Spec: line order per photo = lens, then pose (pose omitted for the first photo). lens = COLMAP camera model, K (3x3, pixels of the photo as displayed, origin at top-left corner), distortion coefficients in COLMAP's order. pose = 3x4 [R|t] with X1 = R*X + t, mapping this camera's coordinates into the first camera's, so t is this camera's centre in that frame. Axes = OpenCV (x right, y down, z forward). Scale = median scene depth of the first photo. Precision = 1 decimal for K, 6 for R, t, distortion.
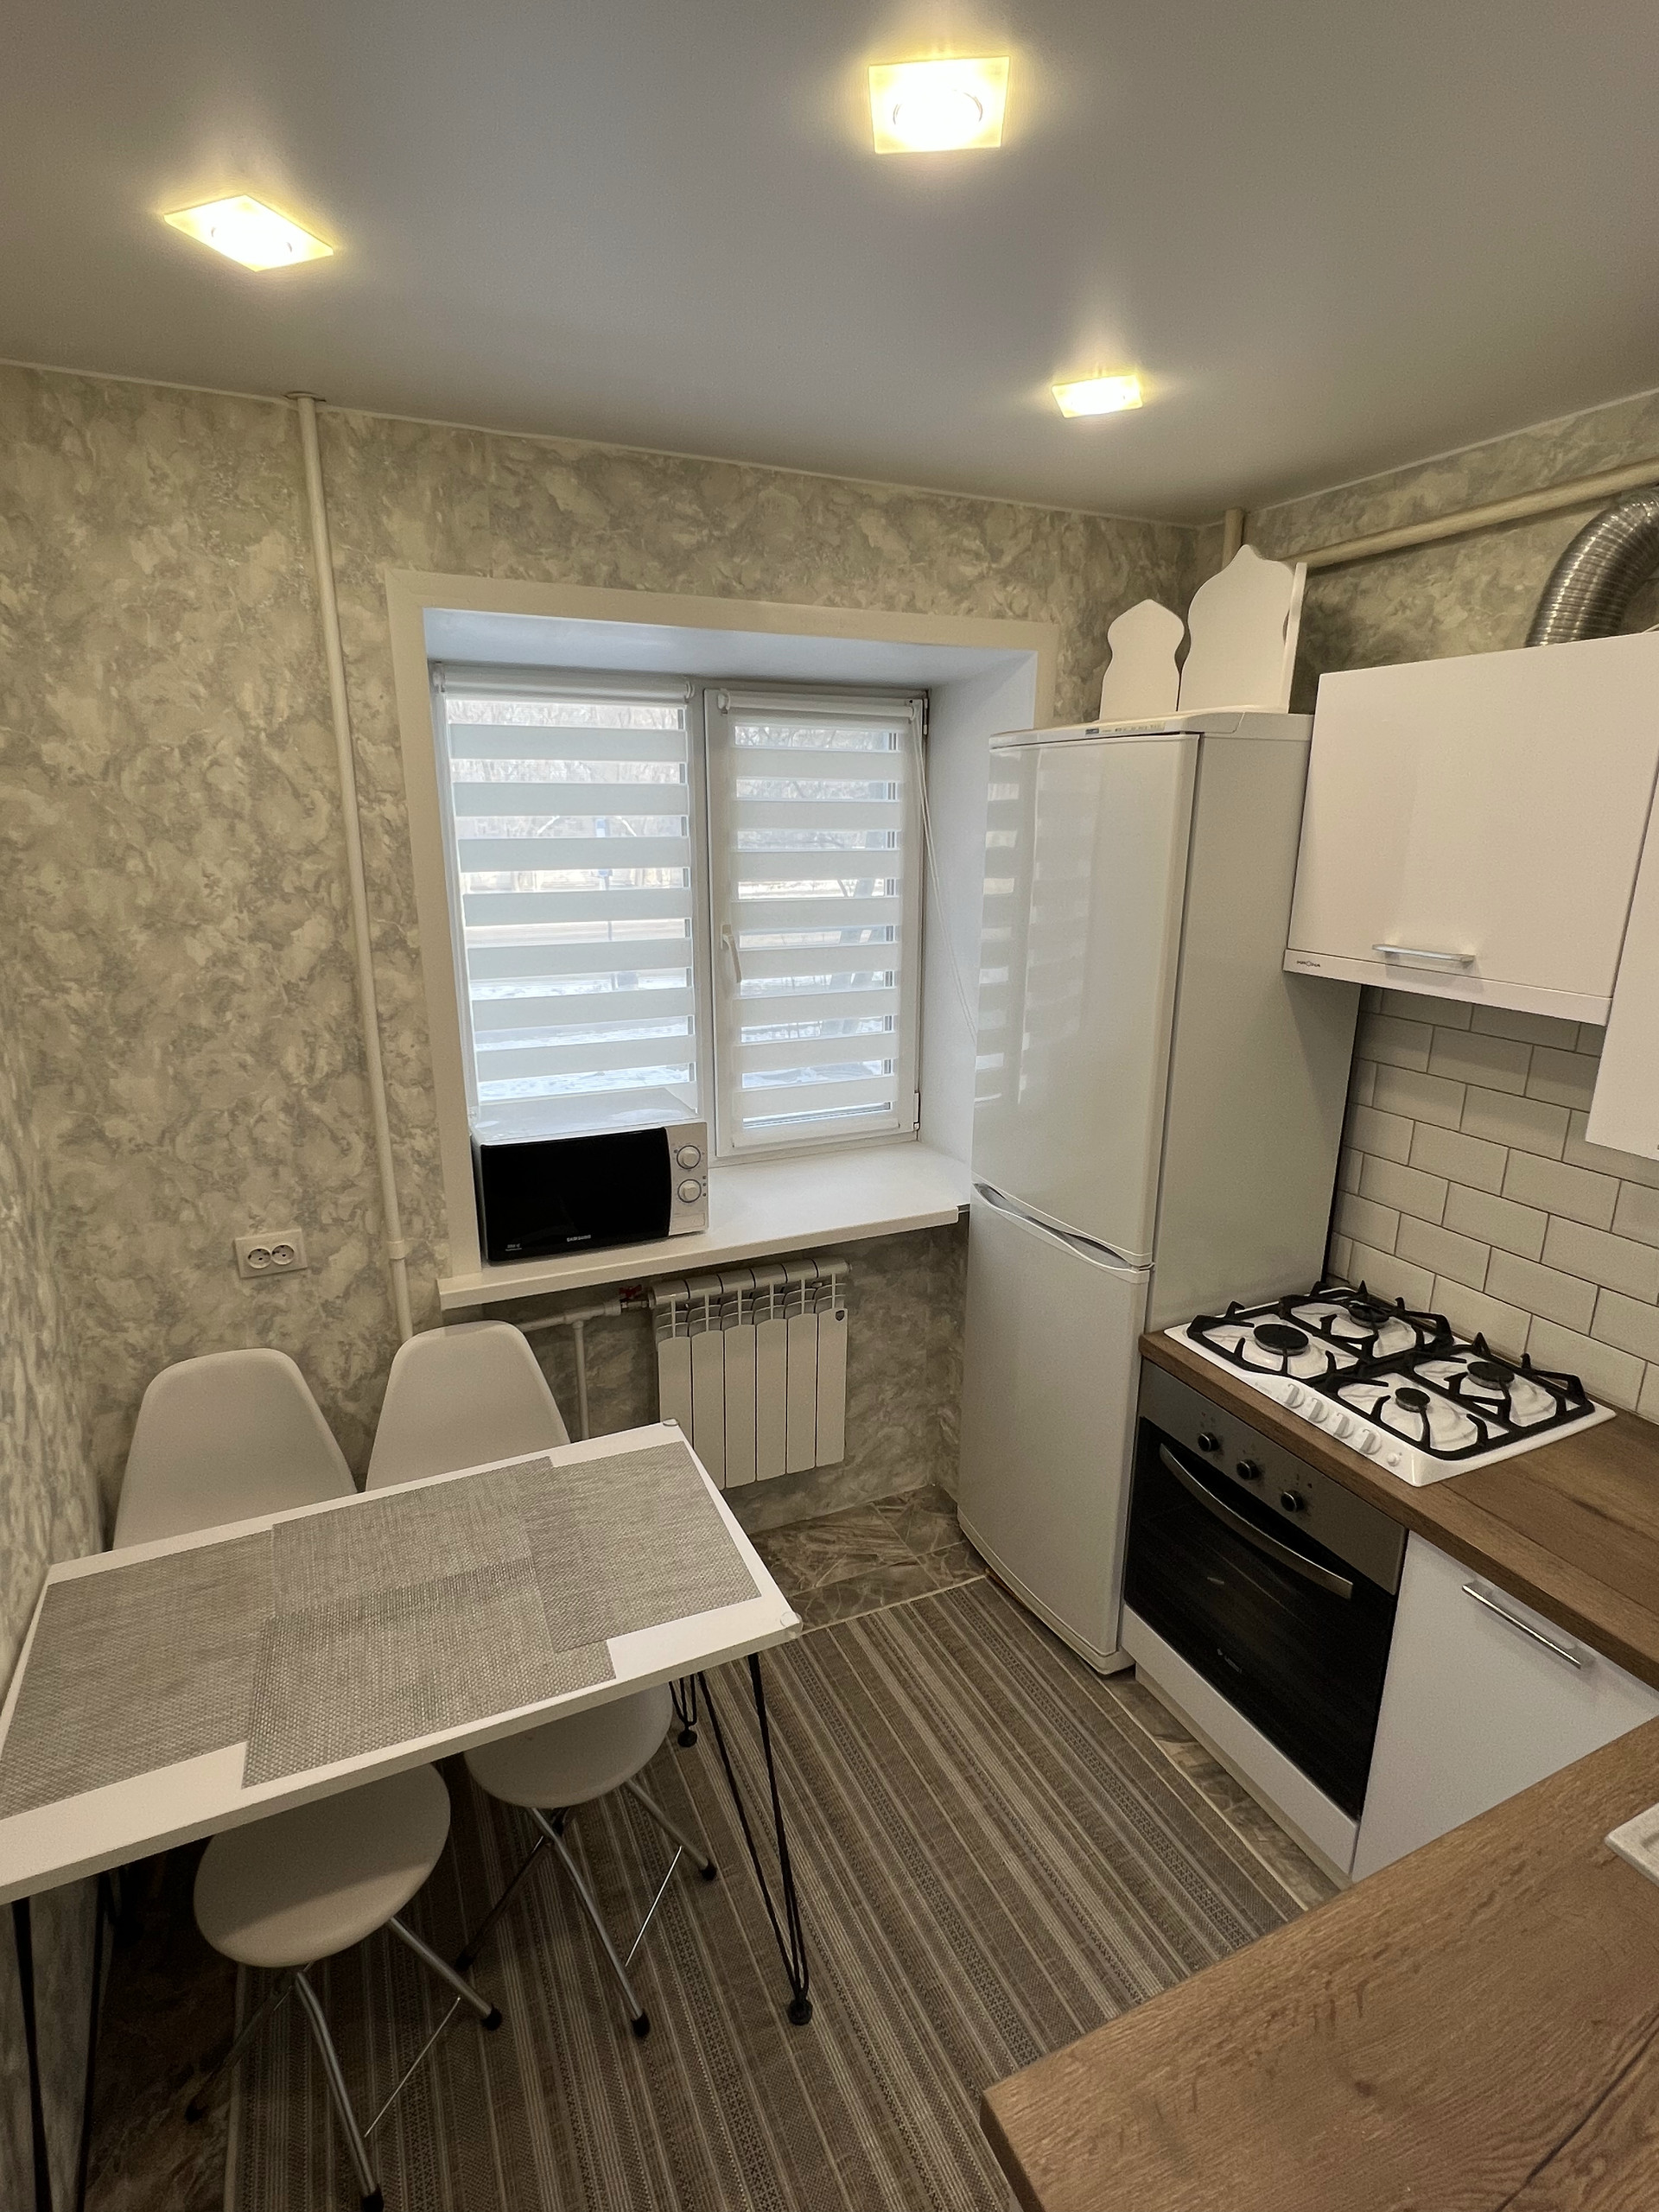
lens RADIAL K [[1107.5, 0, 833.3], [0, 1107.5, 1110.6], [0, 0, 1]] dist [-0.001286, 0.001462]
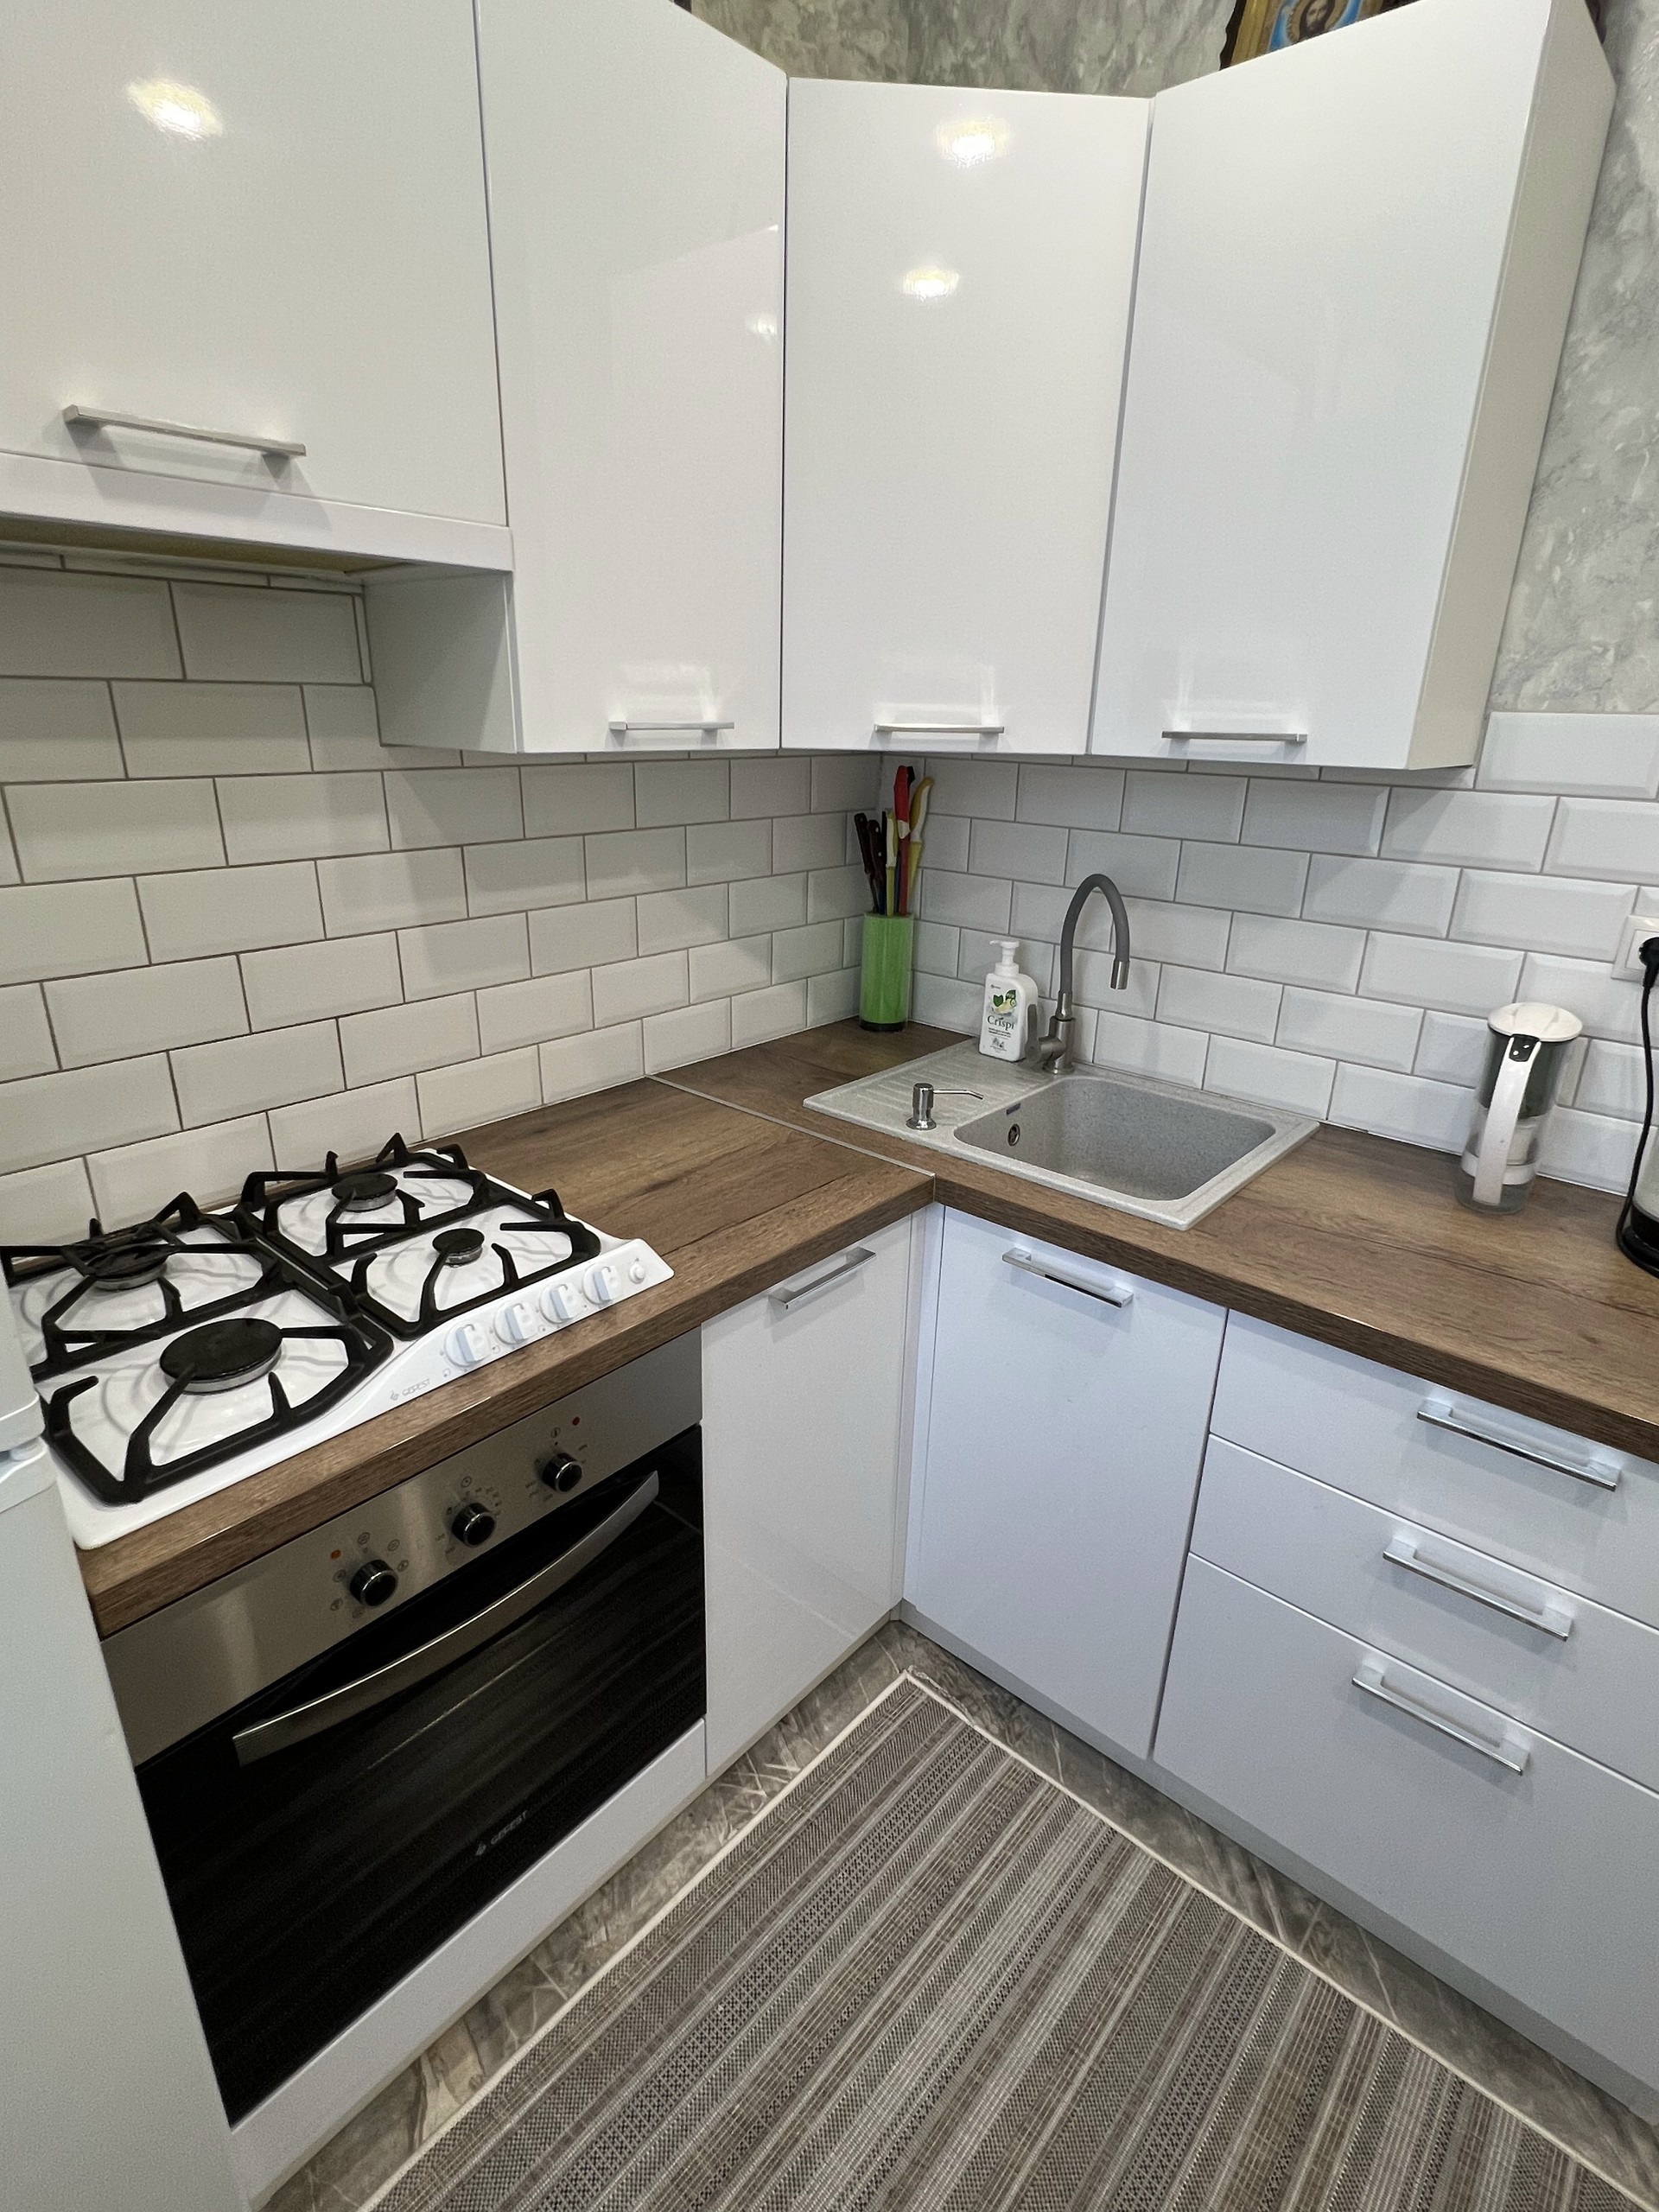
lens RADIAL K [[1107.5, 0, 828.8], [0, 1107.5, 1106.6], [0, 0, 1]] dist [-0.001286, 0.001462]
pose [[-0.396595, -0.335732, 0.854398, -0.114858], [0.225711, 0.866489, 0.445254, -0.065305], [-0.889813, 0.369433, -0.267867, 1.509400]]
